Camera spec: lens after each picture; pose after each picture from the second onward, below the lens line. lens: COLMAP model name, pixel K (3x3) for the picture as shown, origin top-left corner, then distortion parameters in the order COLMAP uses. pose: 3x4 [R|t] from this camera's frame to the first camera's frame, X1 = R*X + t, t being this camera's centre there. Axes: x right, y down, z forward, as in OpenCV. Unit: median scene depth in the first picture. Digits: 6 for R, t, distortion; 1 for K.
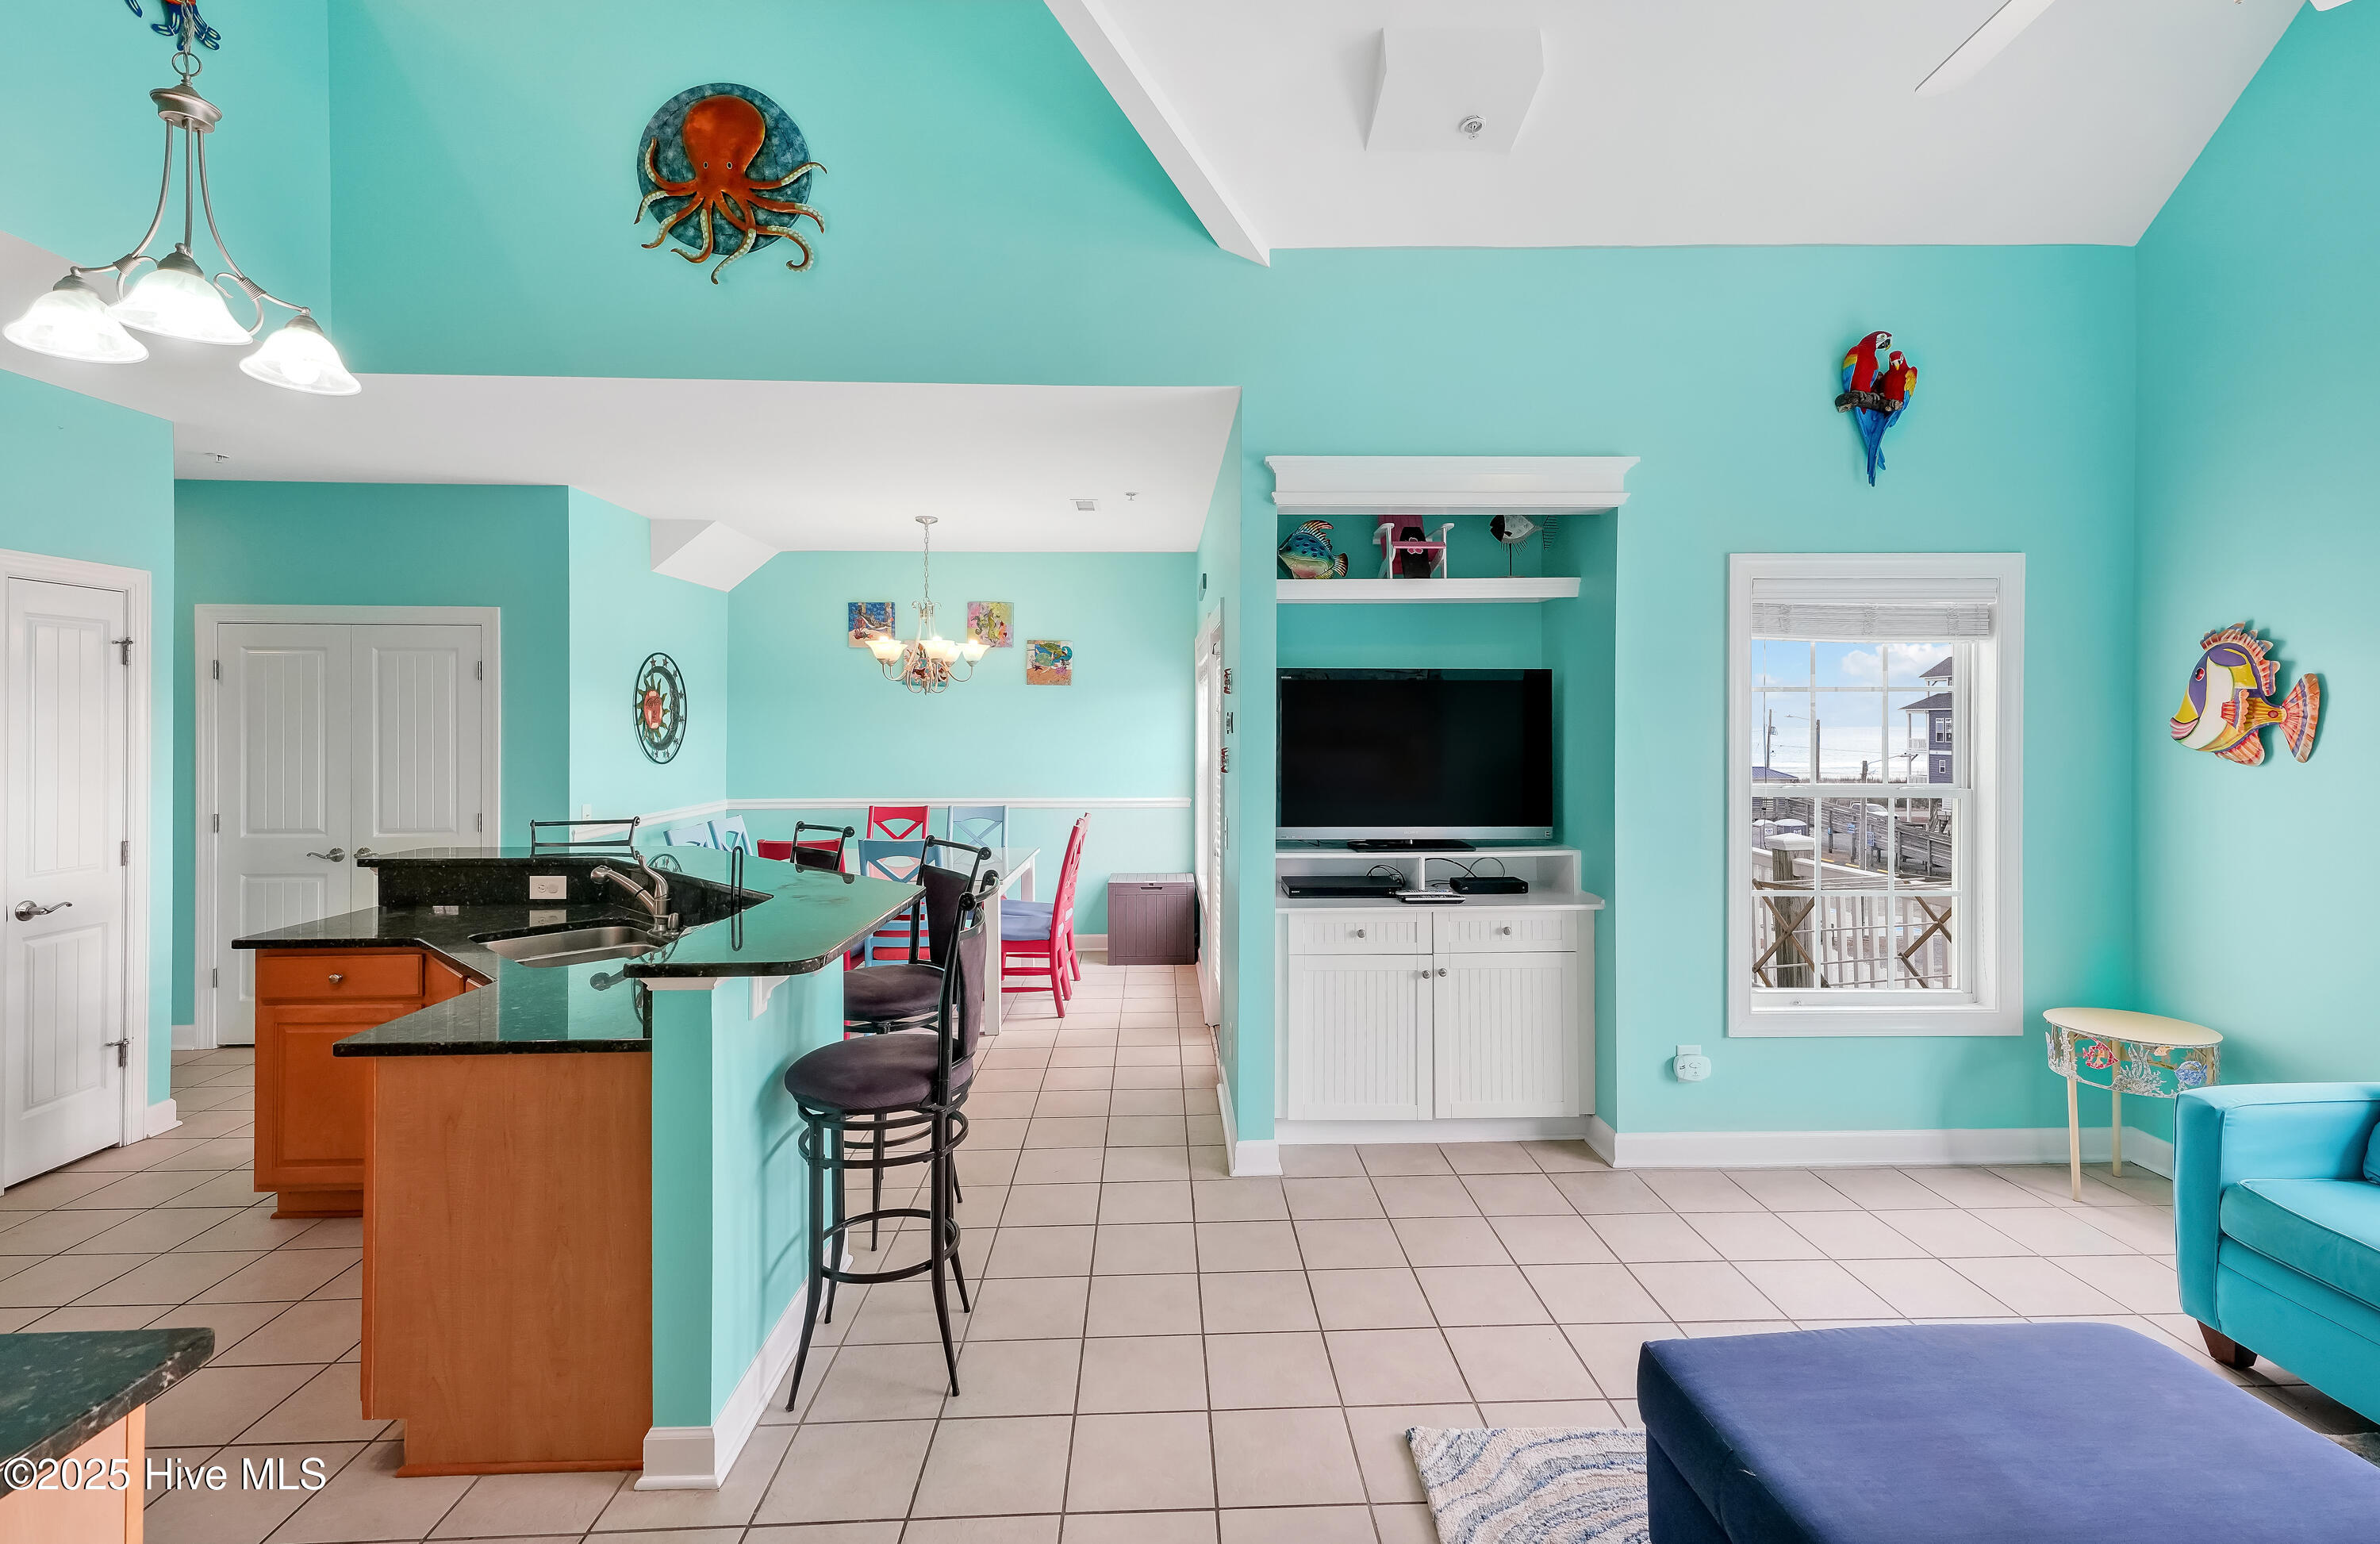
lens RADIAL K [[1057.8, 0, 1206.4], [0, 1057.8, 722.4], [0, 0, 1]] dist [0.011648, -0.003047]
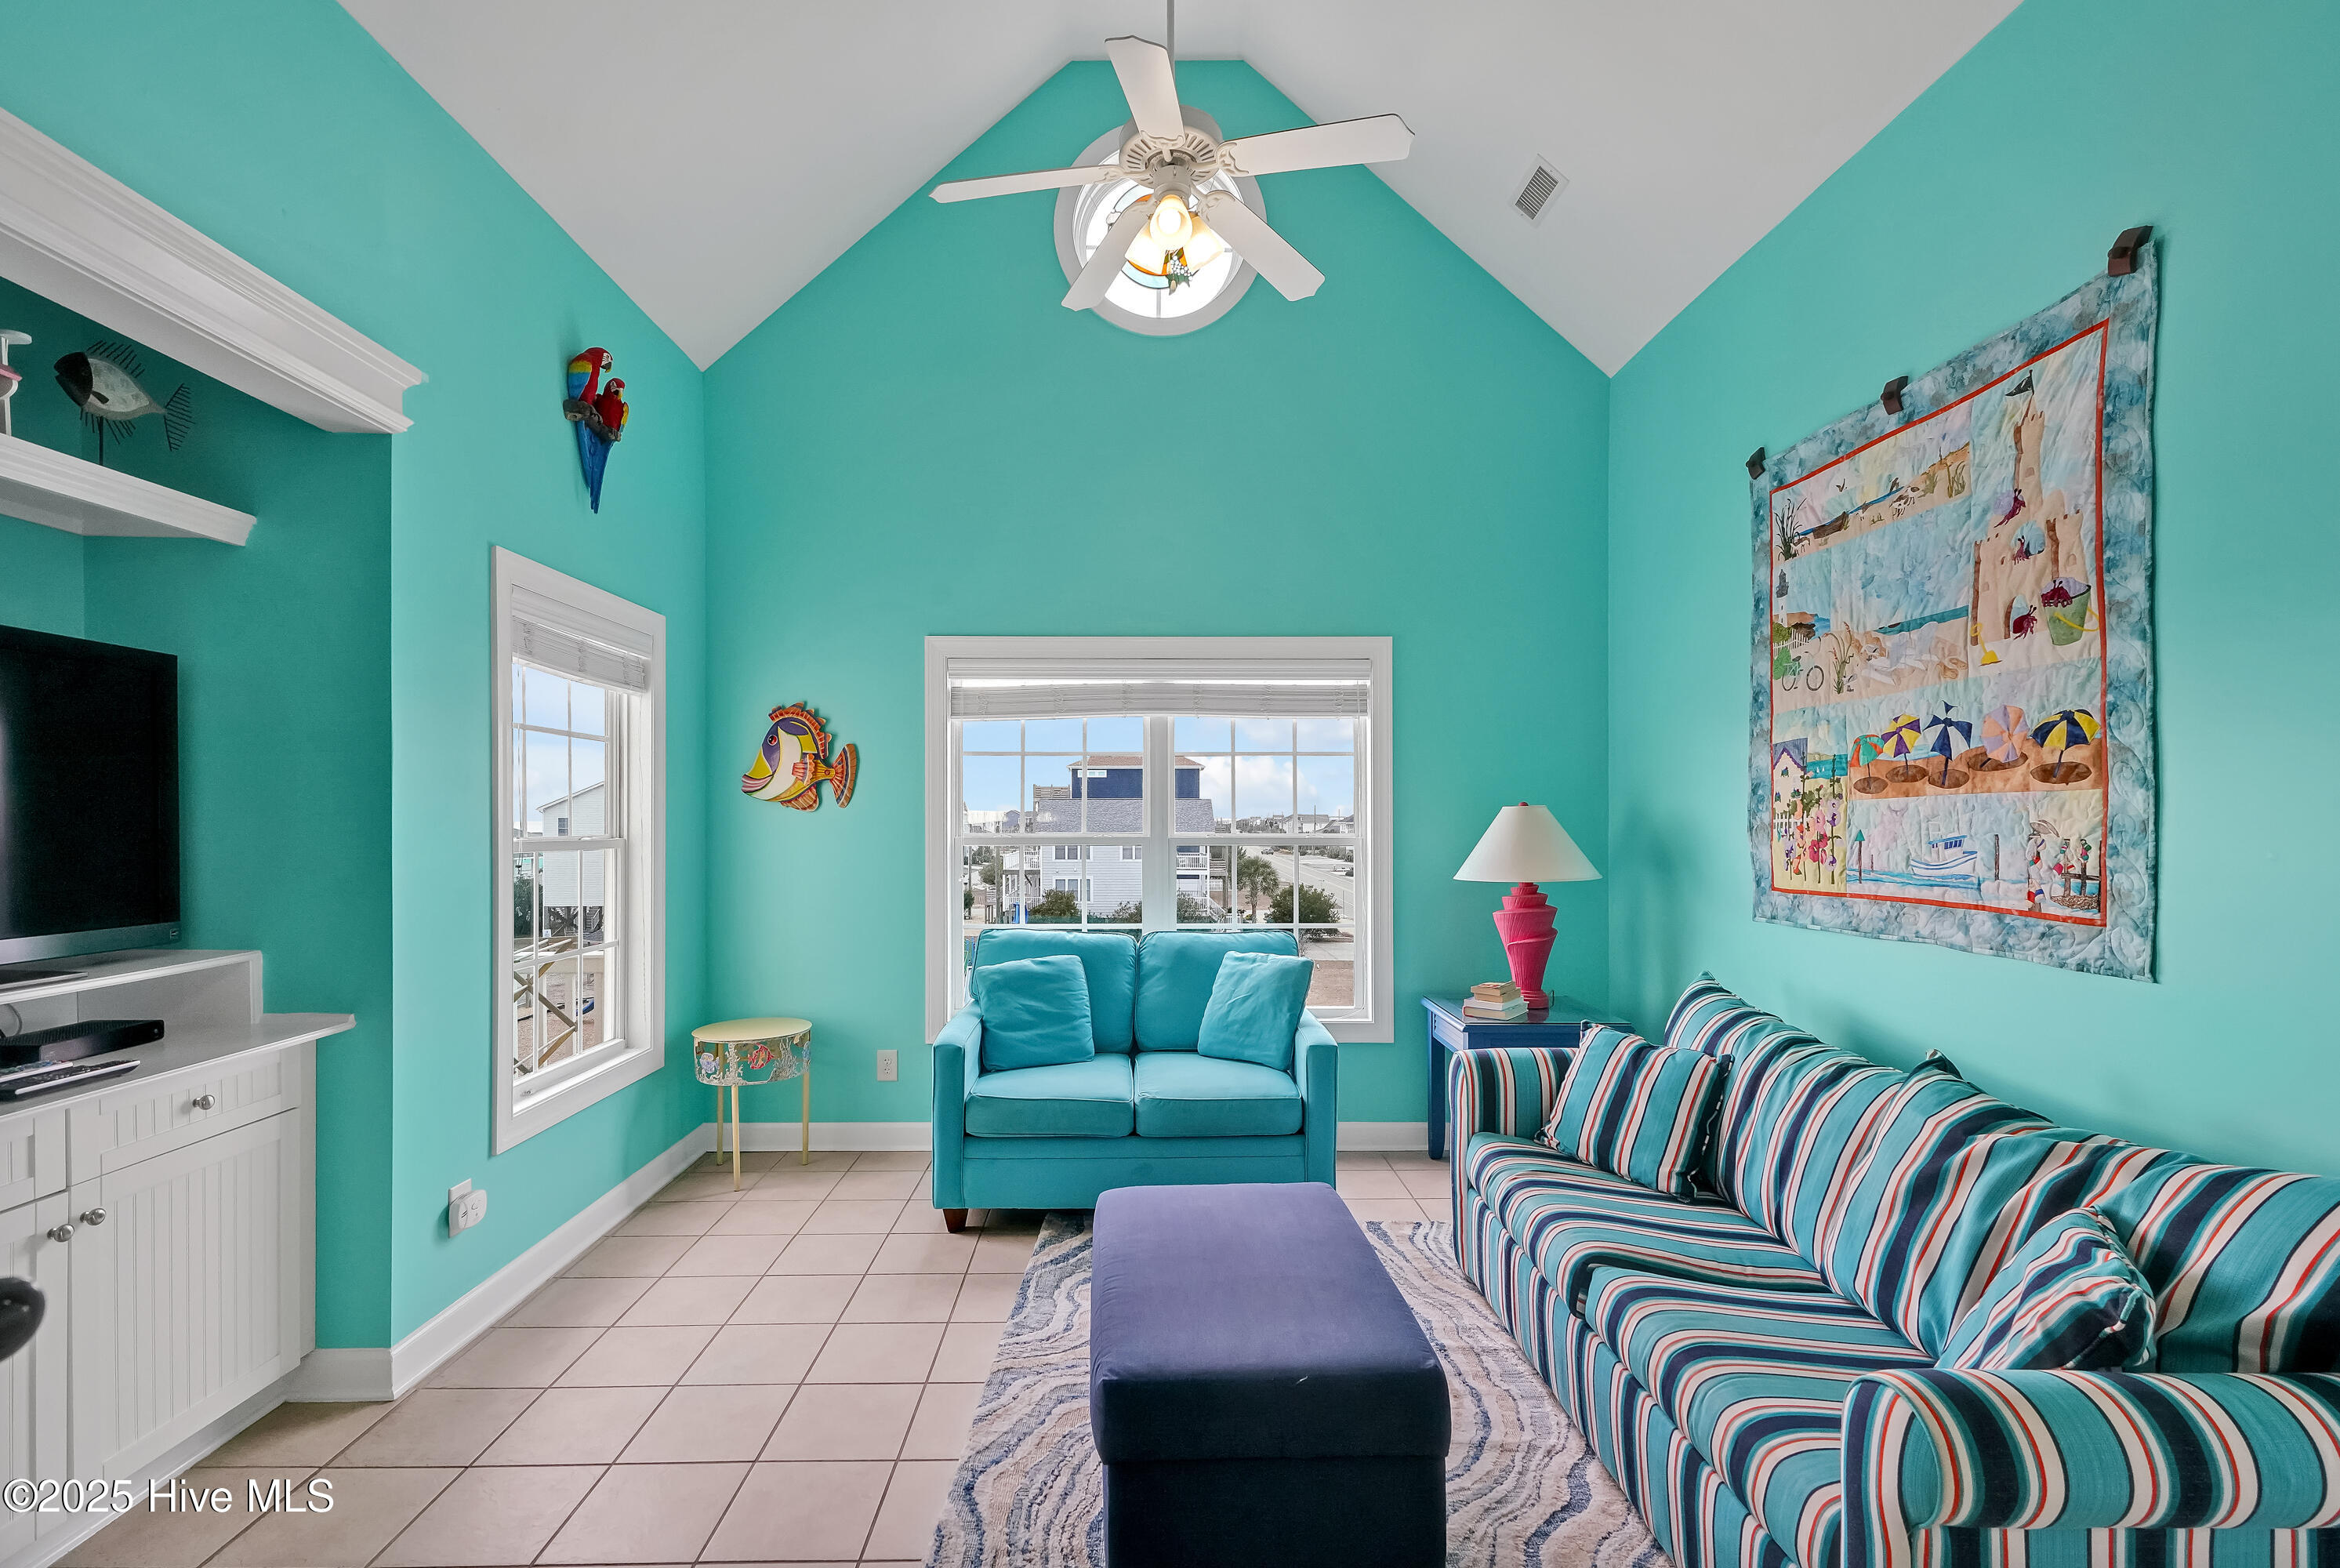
lens RADIAL K [[1028.4, 0, 1163.1], [0, 1028.4, 820.5], [0, 0, 1]] dist [0.009271, -0.003013]
pose [[0.030853, -0.004637, 0.999513, -0.265169], [-0.003635, 0.999982, 0.004752, 0.041429], [-0.999517, -0.003780, 0.030836, 0.483500]]
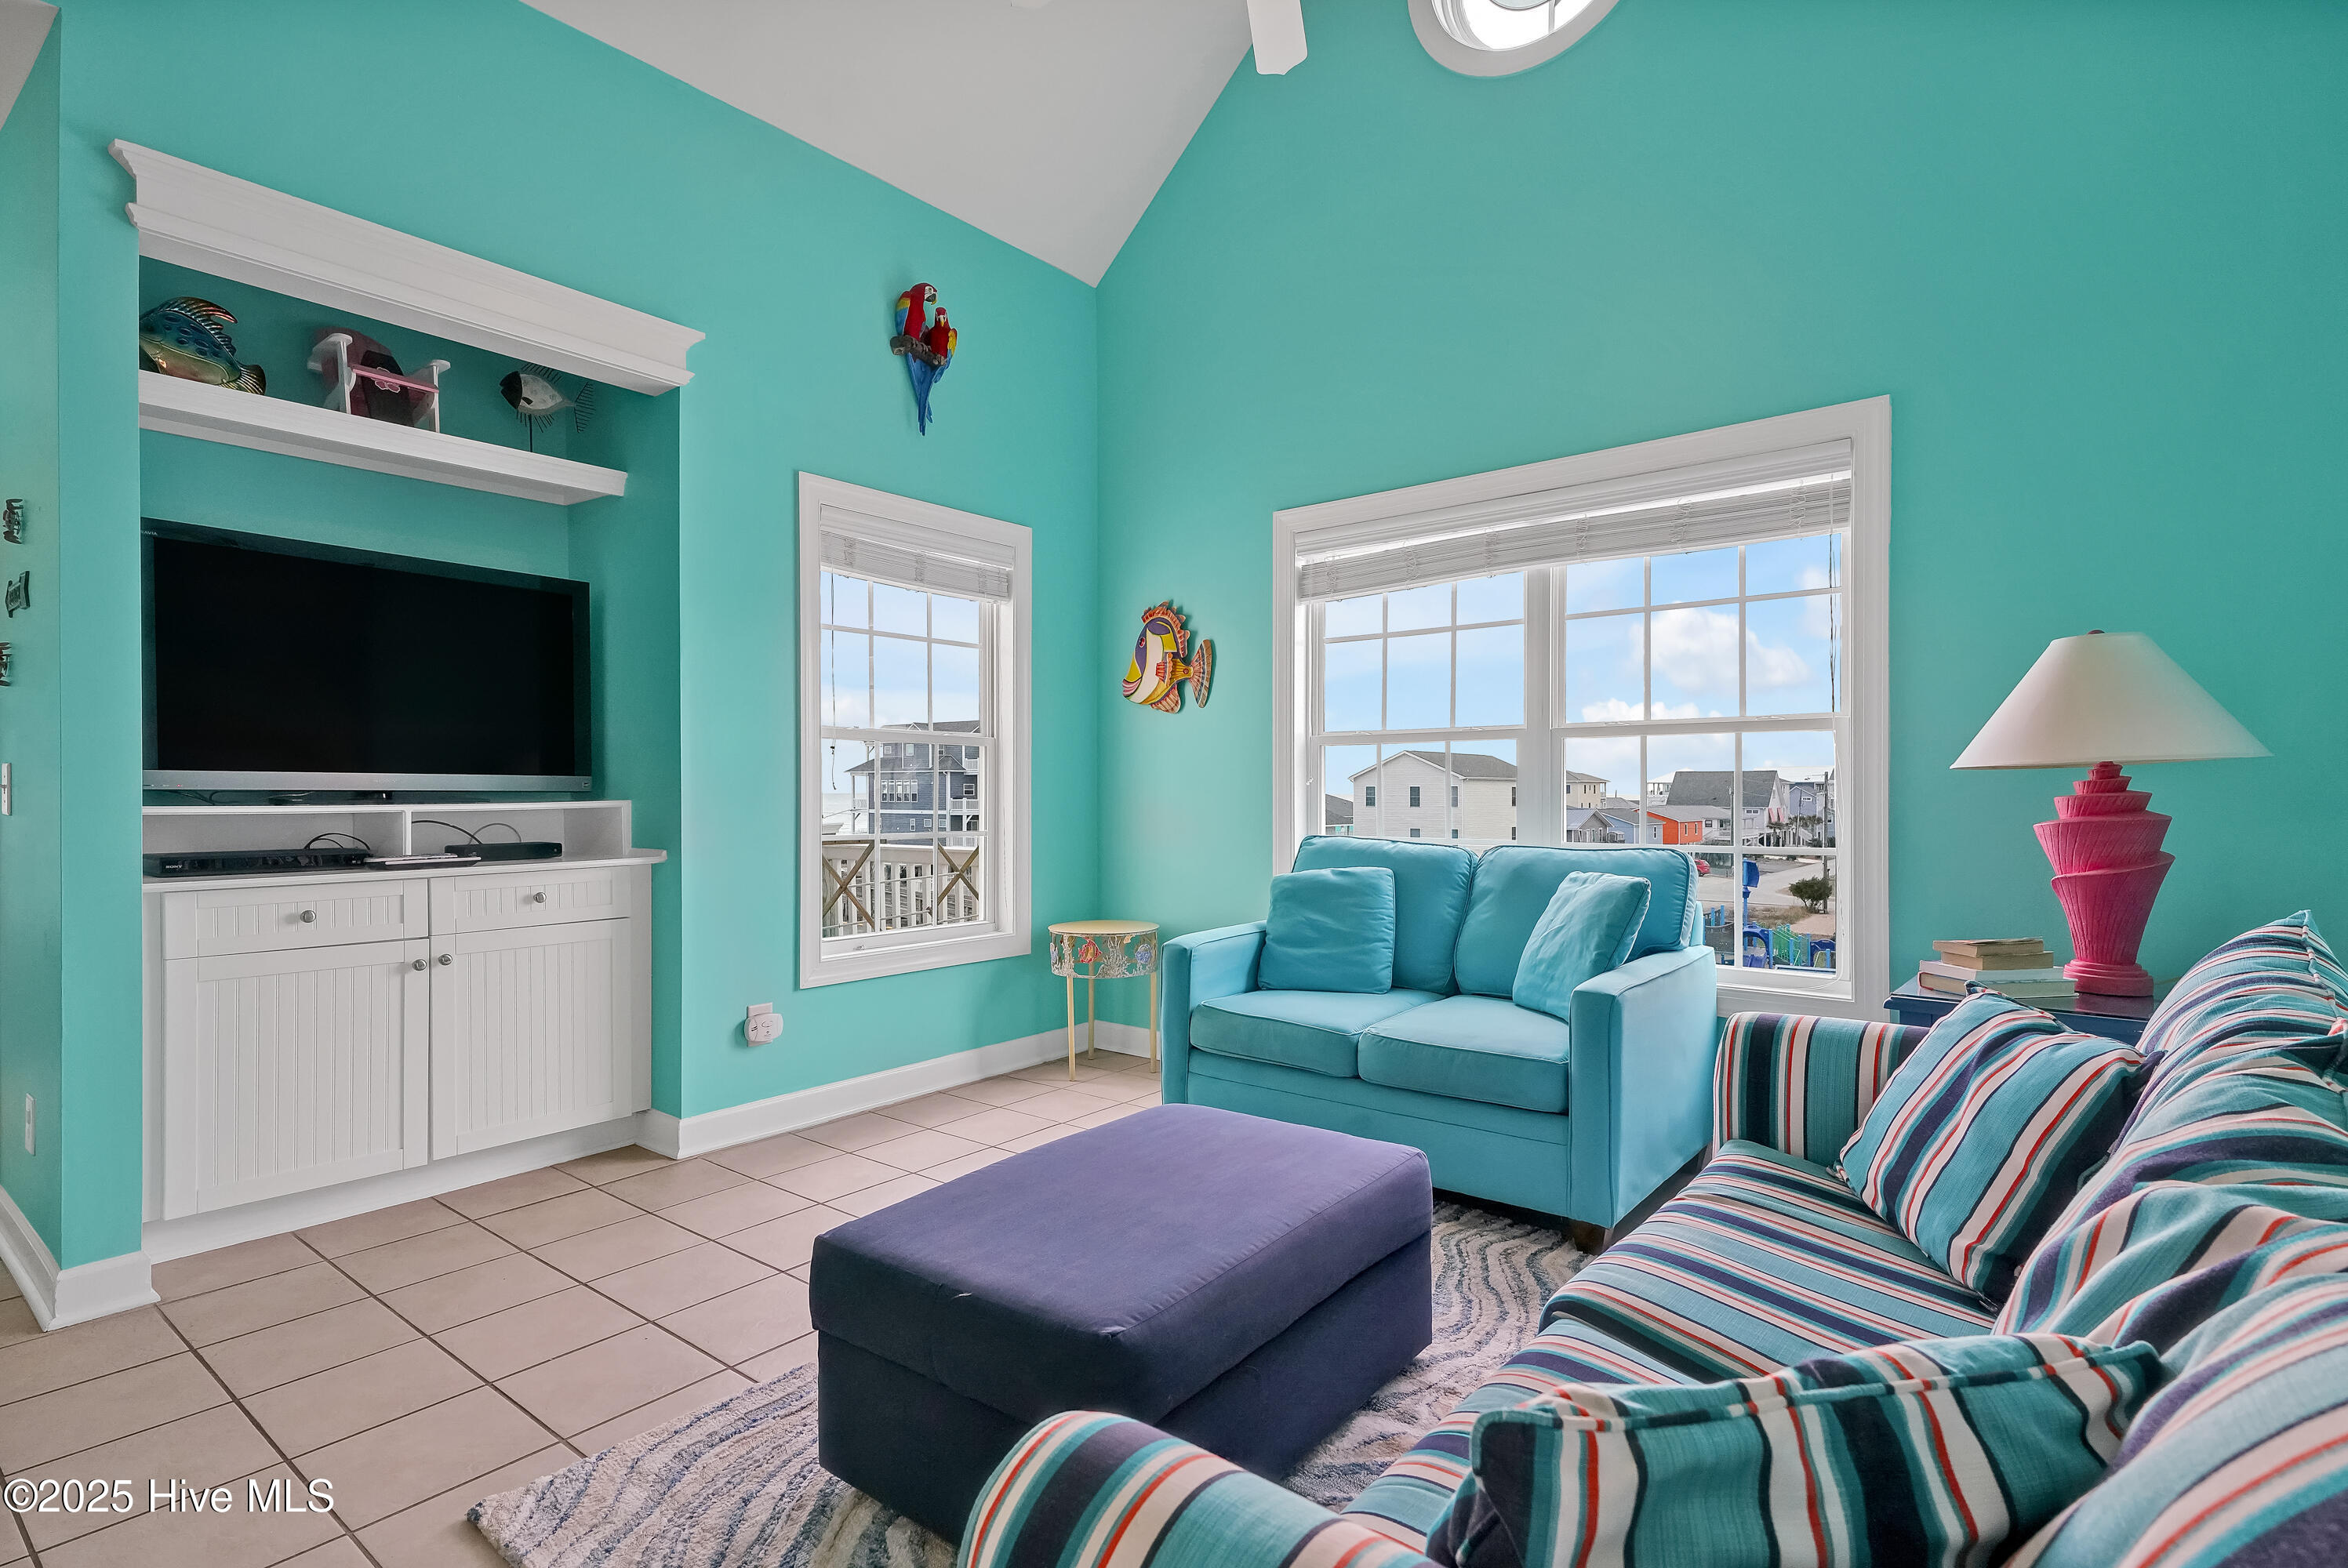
lens RADIAL K [[1132.1, 0, 1167.8], [0, 1132.1, 792.7], [0, 0, 1]] dist [0.029670, -0.003888]
pose [[0.659174, -0.006875, 0.751959, -0.045702], [0.001431, 0.999968, 0.007888, 0.117033], [-0.751989, -0.004124, 0.659163, 0.098773]]
